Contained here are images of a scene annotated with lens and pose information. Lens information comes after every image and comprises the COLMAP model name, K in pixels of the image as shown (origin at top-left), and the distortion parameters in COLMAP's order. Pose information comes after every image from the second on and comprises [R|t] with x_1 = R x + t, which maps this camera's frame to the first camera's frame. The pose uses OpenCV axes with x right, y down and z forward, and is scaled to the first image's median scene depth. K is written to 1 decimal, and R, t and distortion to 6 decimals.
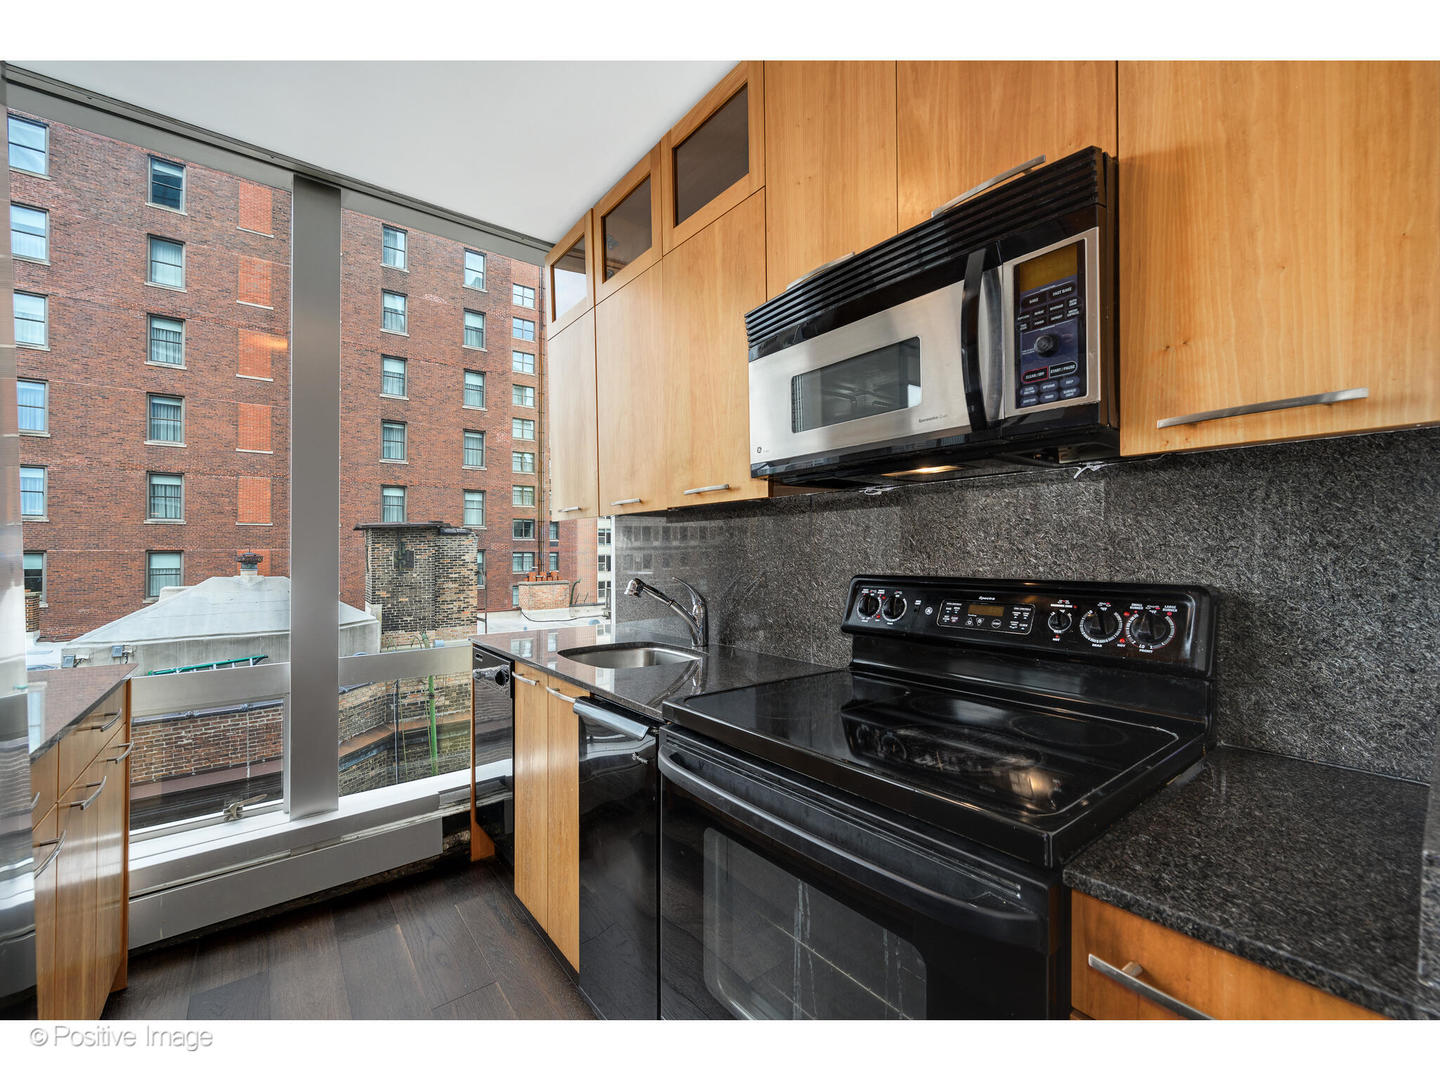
lens RADIAL K [[621.5, 0, 713.3], [0, 621.5, 548.7], [0, 0, 1]] dist [-0.002842, -0.000379]
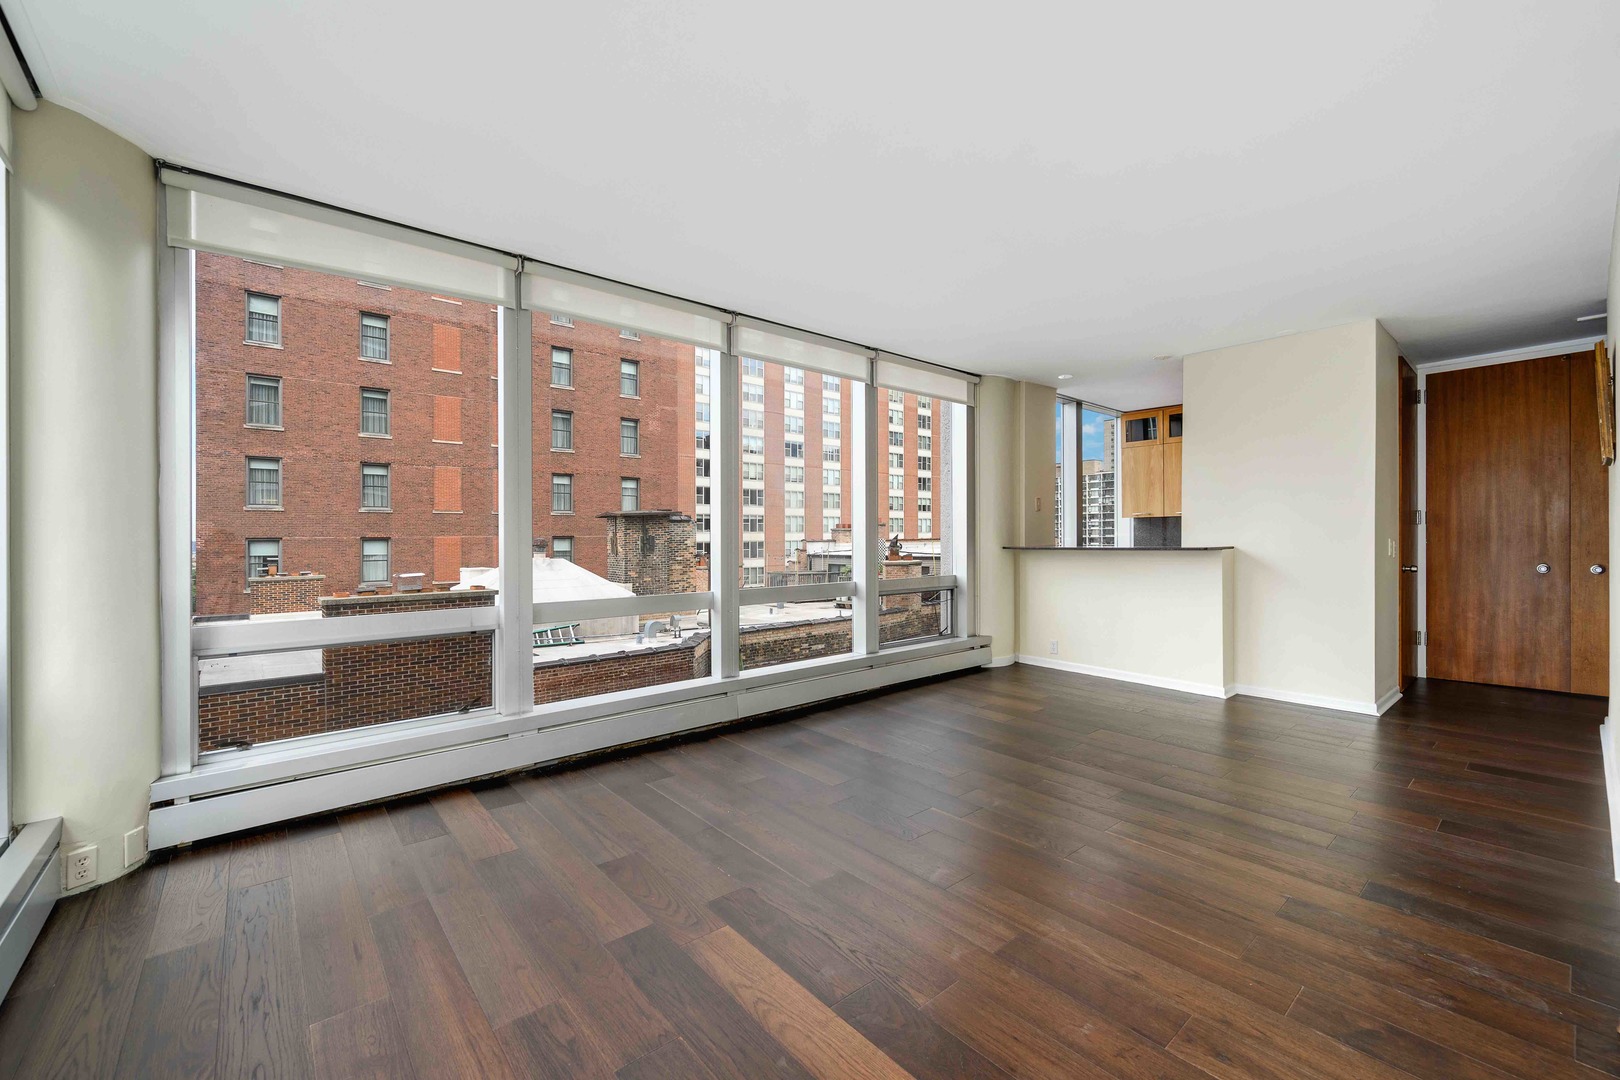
lens RADIAL K [[693.9, 0, 816.9], [0, 693.9, 548.3], [0, 0, 1]] dist [-0.002452, -0.000308]
pose [[0.997958, -0.007076, 0.063478, -0.210557], [0.005971, 0.999828, 0.017587, 0.004799], [-0.063592, -0.017172, 0.997828, -0.217229]]
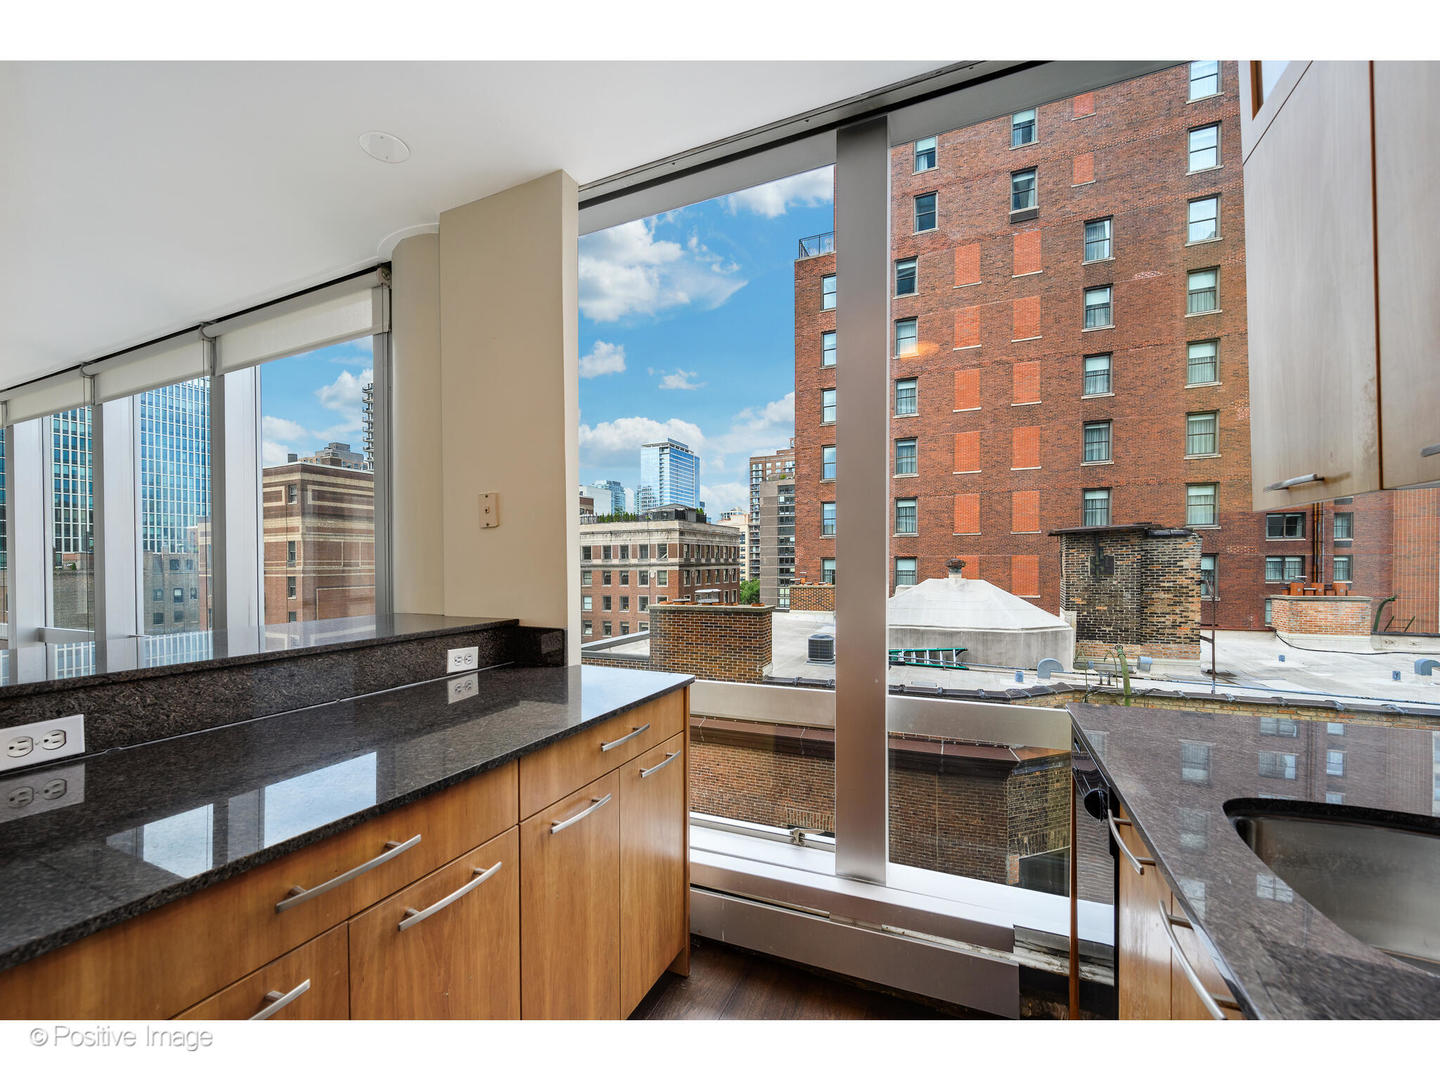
lens RADIAL K [[572.7, 0, 682.4], [0, 572.7, 567.2], [0, 0, 1]] dist [-0.000953, -0.000308]
pose [[0.445586, 0.010557, -0.895177, -0.003830], [0.010722, 0.999796, 0.017128, -0.000985], [0.895175, -0.017230, 0.445382, 0.029501]]
